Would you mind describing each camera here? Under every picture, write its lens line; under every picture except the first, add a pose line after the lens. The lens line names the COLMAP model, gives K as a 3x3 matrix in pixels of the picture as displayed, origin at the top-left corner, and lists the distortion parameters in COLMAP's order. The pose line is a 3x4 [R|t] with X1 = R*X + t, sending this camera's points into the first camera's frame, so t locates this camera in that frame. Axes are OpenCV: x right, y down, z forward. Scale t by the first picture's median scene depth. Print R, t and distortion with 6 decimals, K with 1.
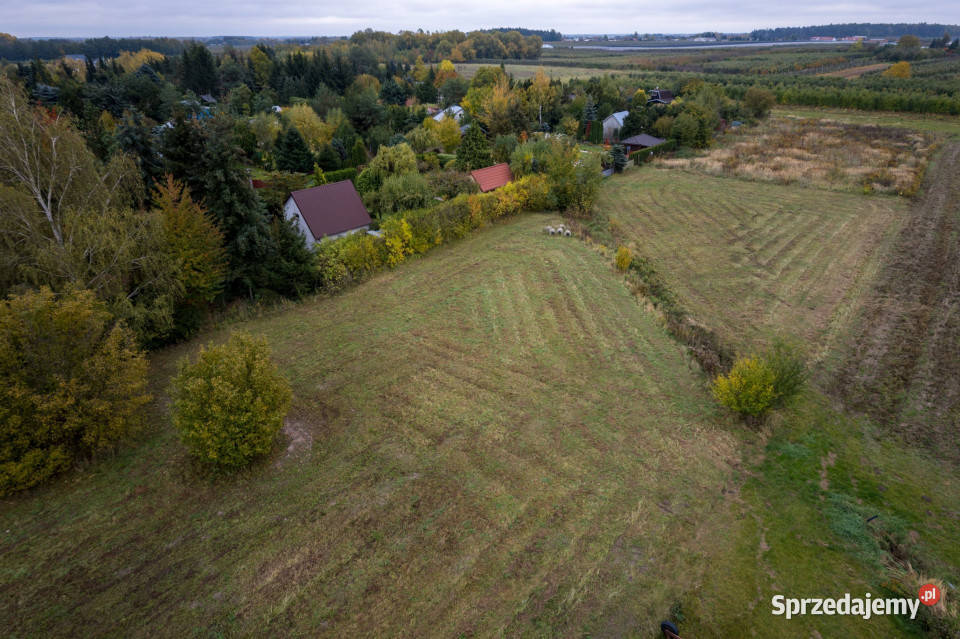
lens RADIAL K [[609.4, 0, 484.7], [0, 609.4, 324.3], [0, 0, 1]] dist [0.003148, 0.004055]
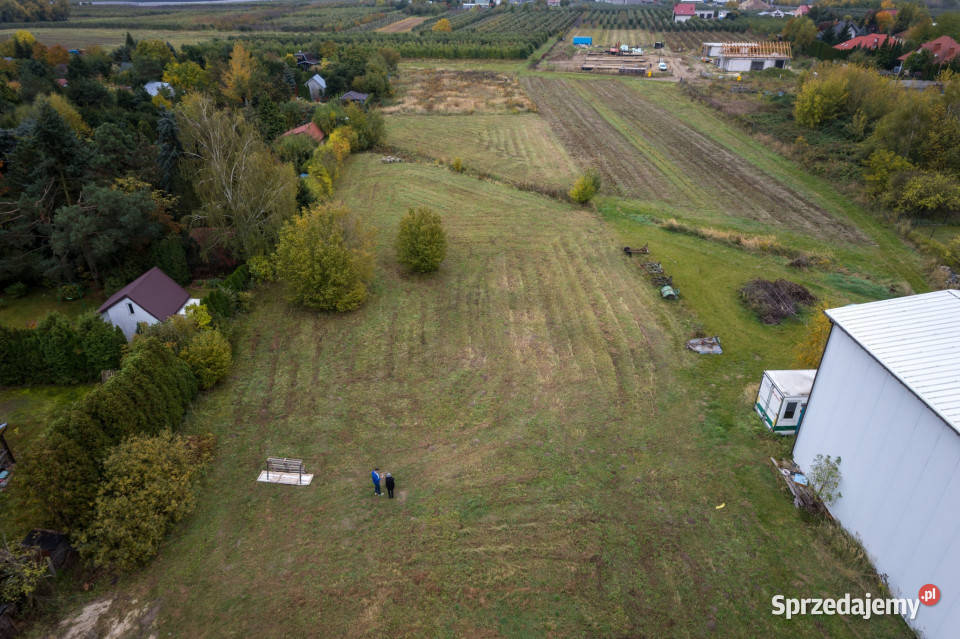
lens RADIAL K [[609.4, 0, 482.7], [0, 609.4, 317.6], [0, 0, 1]] dist [0.003148, 0.004055]
pose [[0.766638, -0.308127, 0.563316, -0.787247], [0.274775, 0.950376, 0.145892, 0.069303], [-0.580315, 0.042939, 0.813259, -0.395821]]
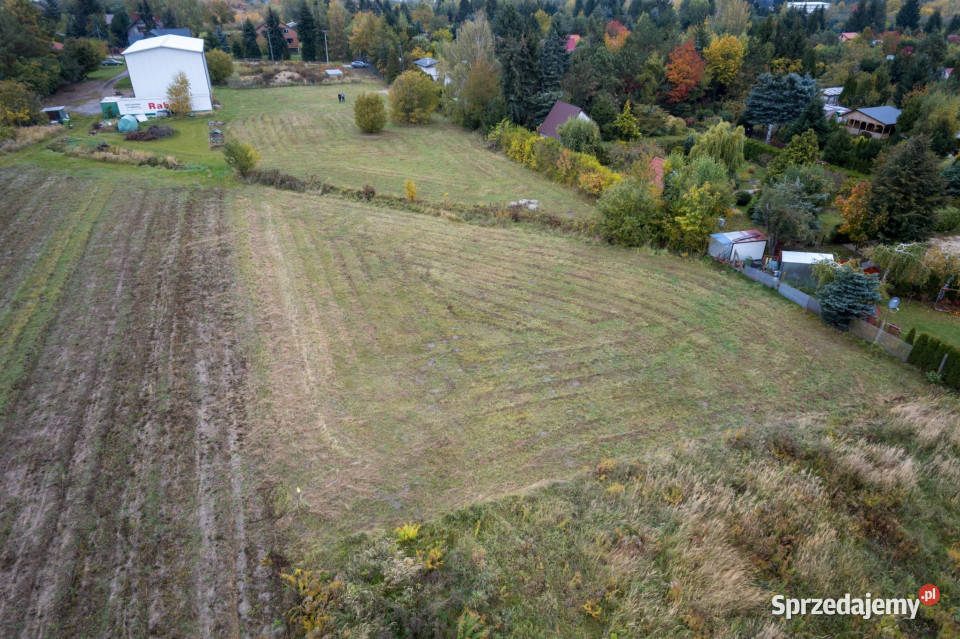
lens RADIAL K [[609.4, 0, 480.3], [0, 609.4, 319.8], [0, 0, 1]] dist [0.003148, 0.004055]
pose [[-0.514884, 0.420060, -0.747291, 1.133016], [-0.363414, 0.682561, 0.634067, -0.724791], [0.776418, 0.598047, -0.198784, 1.456401]]
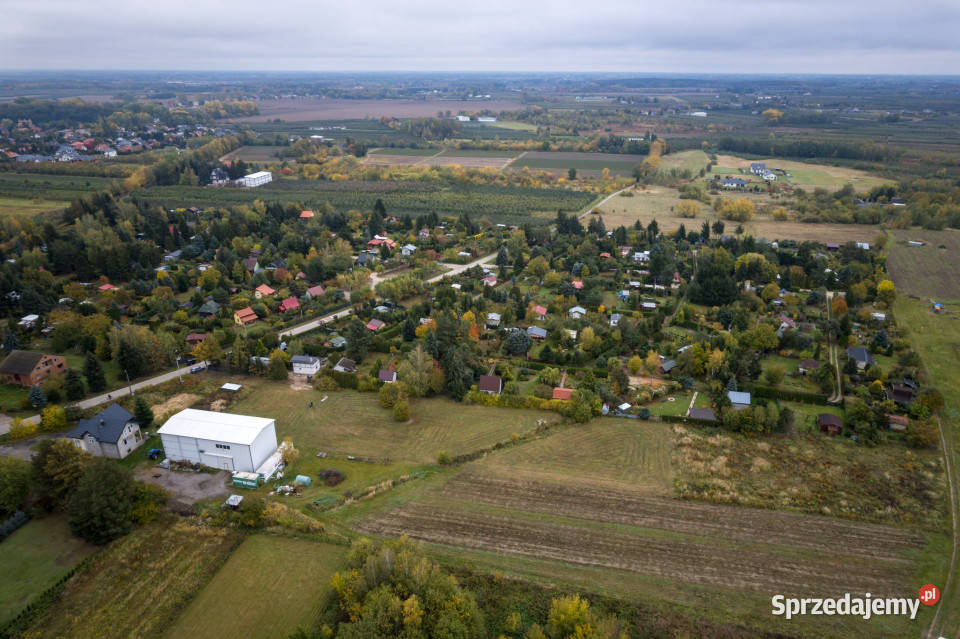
lens RADIAL K [[609.4, 0, 477.5], [0, 609.4, 324.8], [0, 0, 1]] dist [0.003148, 0.004055]
pose [[0.431459, 0.357490, -0.828278, 2.572112], [-0.391050, 0.901504, 0.185393, -1.144920], [0.812972, 0.243908, 0.528758, -1.018351]]
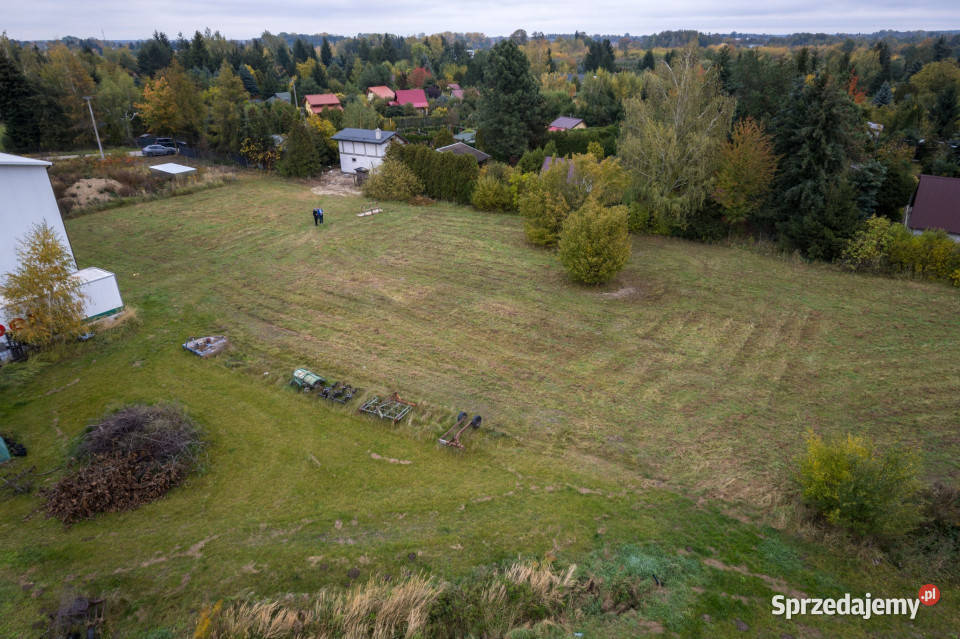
lens RADIAL K [[609.4, 0, 480.5], [0, 609.4, 321.5], [0, 0, 1]] dist [0.003148, 0.004055]
pose [[0.090257, 0.427649, -0.899428, 0.558837], [-0.421364, 0.834697, 0.354588, -0.073173], [0.902389, 0.346983, 0.255533, 0.218069]]
